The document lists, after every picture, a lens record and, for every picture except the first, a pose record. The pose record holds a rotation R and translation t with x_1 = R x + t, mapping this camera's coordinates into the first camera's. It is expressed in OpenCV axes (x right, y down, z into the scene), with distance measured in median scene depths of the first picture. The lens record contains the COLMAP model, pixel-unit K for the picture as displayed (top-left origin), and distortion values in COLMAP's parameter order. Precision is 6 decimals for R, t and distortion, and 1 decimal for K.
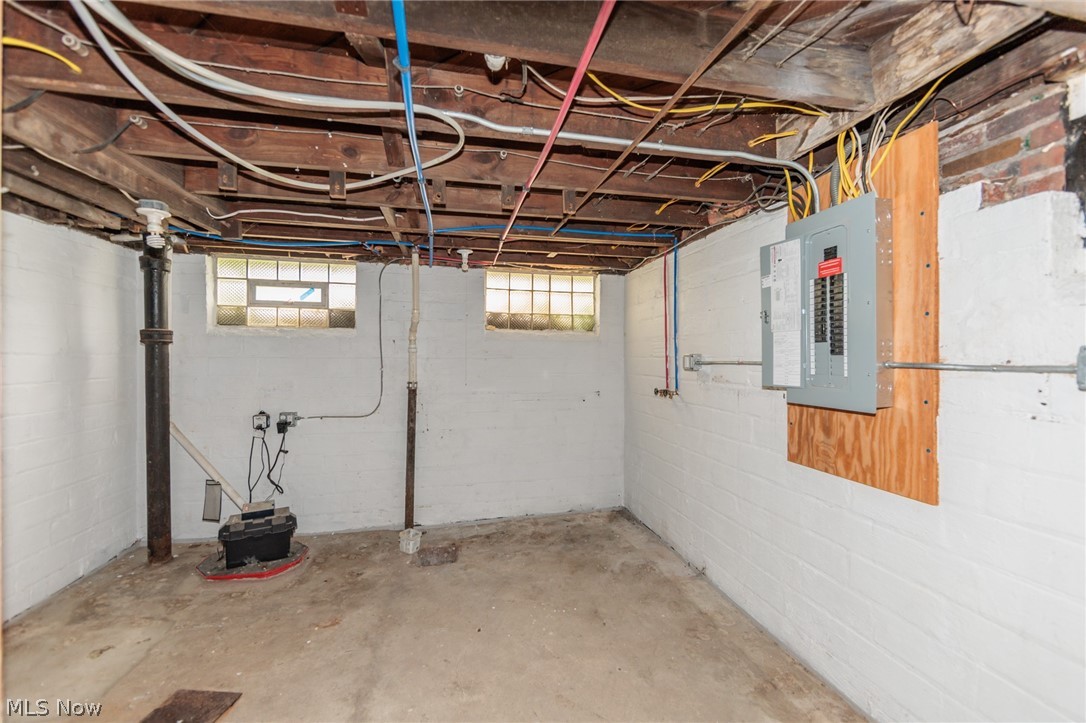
lens RADIAL K [[422.3, 0, 545.0], [0, 422.3, 359.7], [0, 0, 1]] dist [-0.002360, -0.000446]
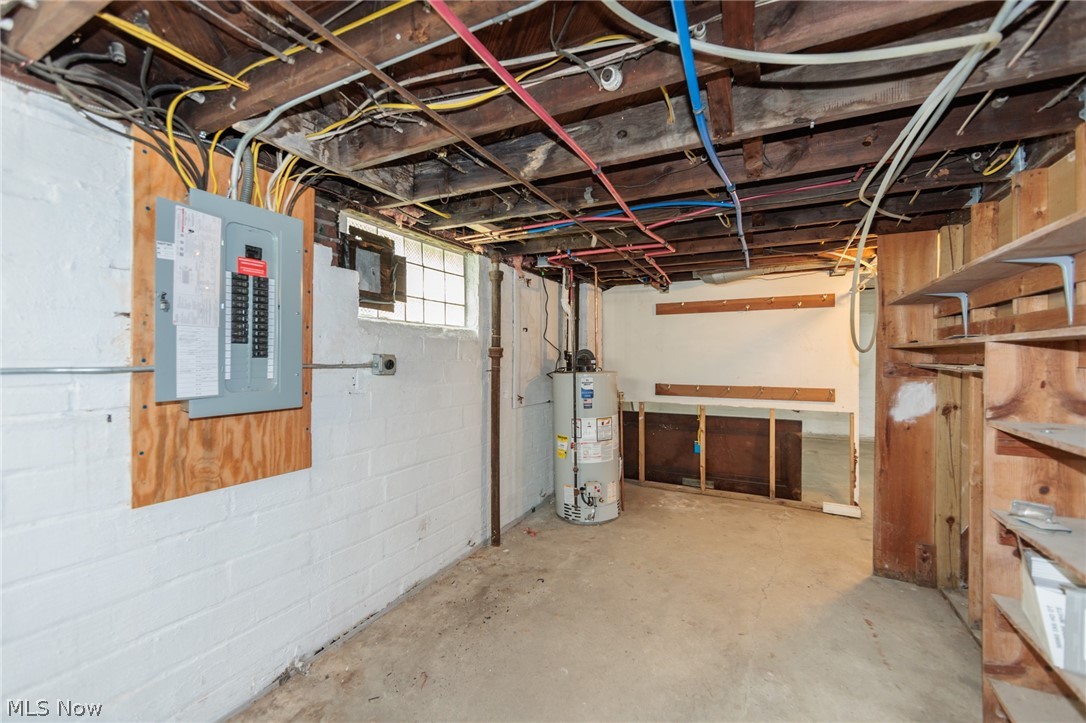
lens RADIAL K [[422.3, 0, 545.0], [0, 422.3, 359.7], [0, 0, 1]] dist [-0.002360, -0.000446]
pose [[-0.755815, -0.005521, 0.654761, -0.462926], [-0.001182, 0.999974, 0.007068, -0.013588], [-0.654784, 0.004568, -0.755803, 1.286723]]
